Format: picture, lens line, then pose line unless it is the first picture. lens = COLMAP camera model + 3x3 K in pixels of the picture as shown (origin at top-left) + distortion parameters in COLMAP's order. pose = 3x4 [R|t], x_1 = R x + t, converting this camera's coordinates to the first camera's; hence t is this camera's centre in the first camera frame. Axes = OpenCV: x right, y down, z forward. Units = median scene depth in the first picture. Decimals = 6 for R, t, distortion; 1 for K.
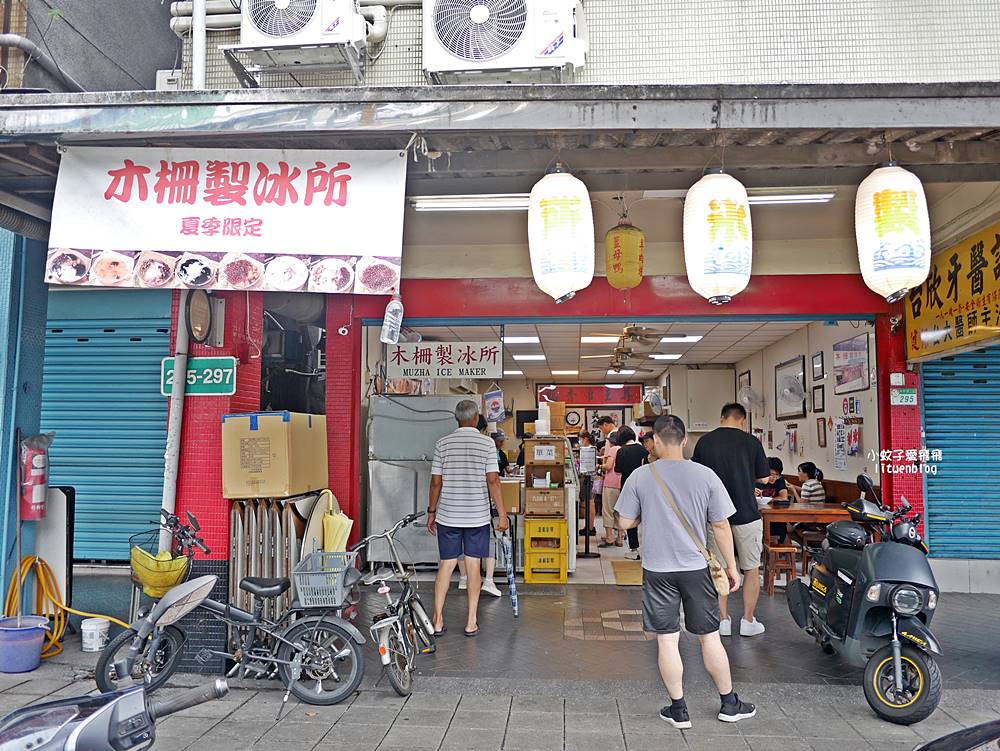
lens RADIAL K [[836.4, 0, 500.0], [0, 836.4, 375.5], [0, 0, 1]] dist [-0.040274, 0.002481]
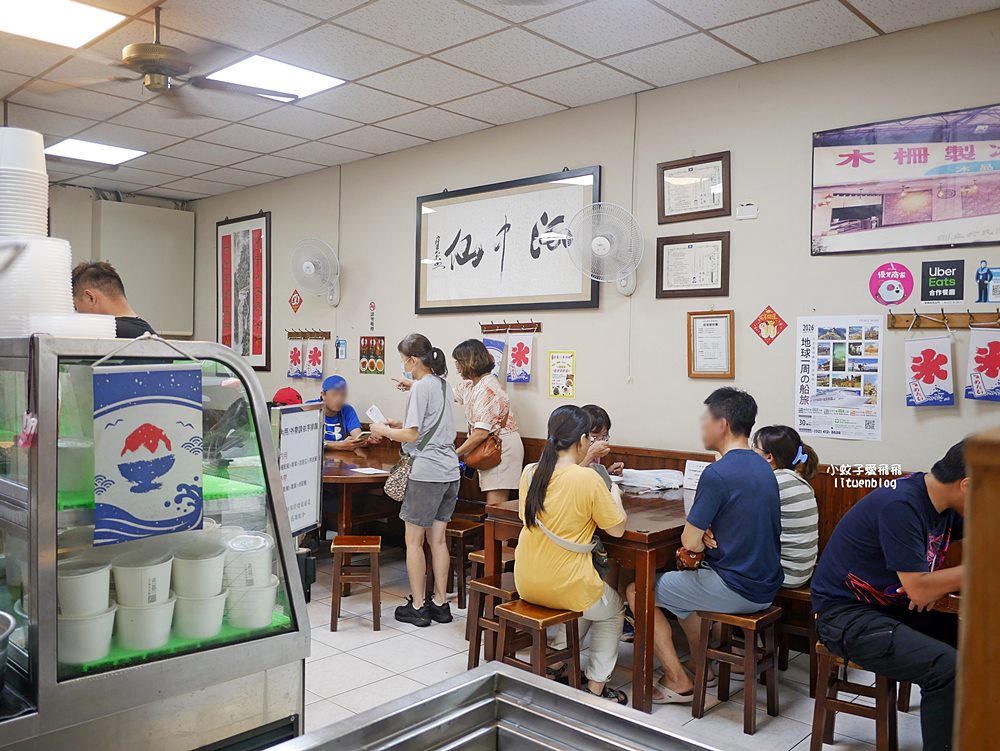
lens RADIAL K [[836.4, 0, 500.0], [0, 836.4, 375.5], [0, 0, 1]] dist [-0.040274, 0.002481]
pose [[0.598465, -0.022706, 0.800827, -0.054611], [-0.071547, 0.994089, 0.081653, 0.172366], [-0.797948, -0.106163, 0.593303, 2.522487]]
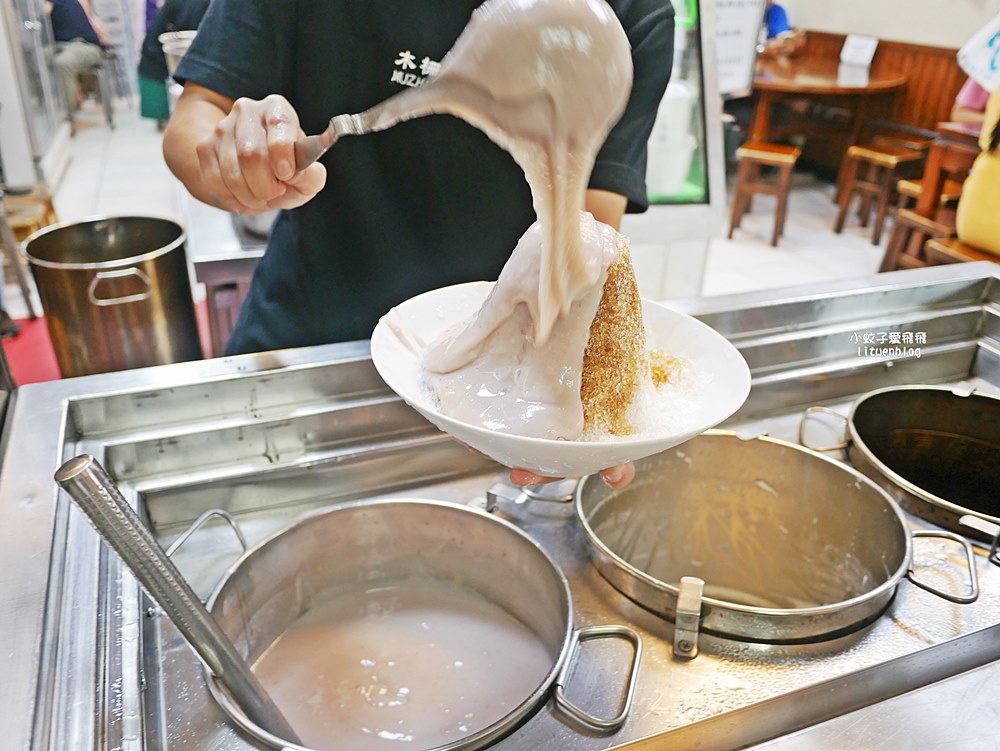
lens RADIAL K [[836.4, 0, 500.0], [0, 836.4, 375.5], [0, 0, 1]] dist [-0.040274, 0.002481]
pose [[0.897509, -0.182363, 0.401523, -0.021775], [-0.061499, 0.849839, 0.523443, 0.220600], [-0.436687, -0.494488, 0.751523, 2.571770]]
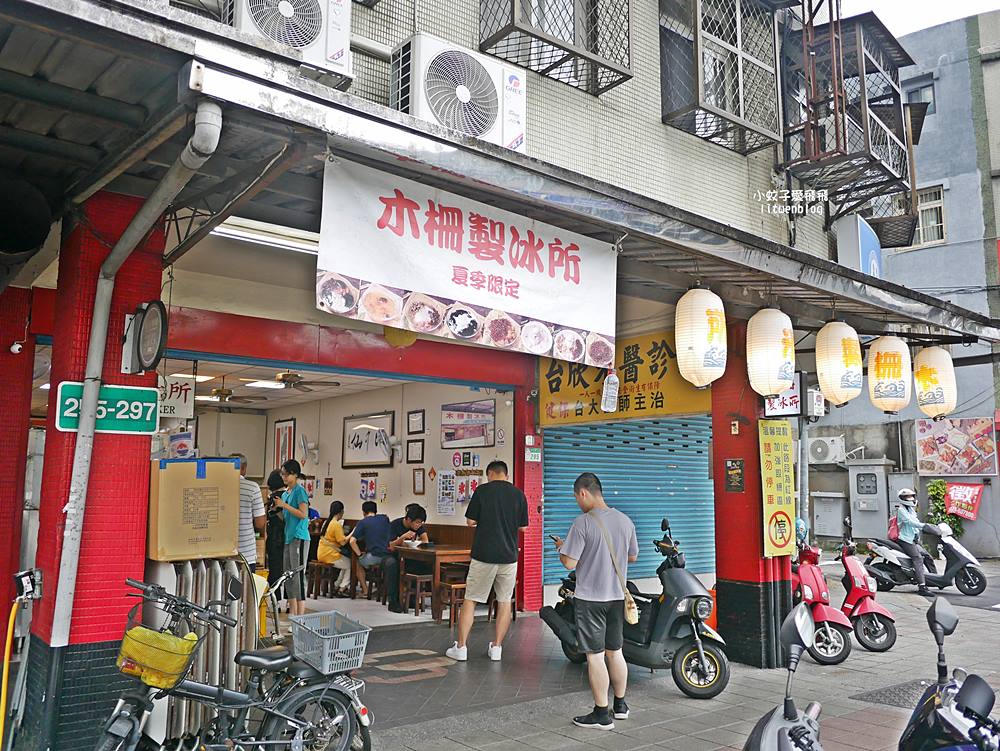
lens RADIAL K [[855.8, 0, 500.0], [0, 855.8, 375.5], [0, 0, 1]] dist [-0.045611, 0.000091]
pose [[0.729771, 0.094568, 0.677120, -0.999773], [-0.062572, 0.995469, -0.071591, 0.005699], [-0.680822, 0.009876, 0.732382, 0.232969]]
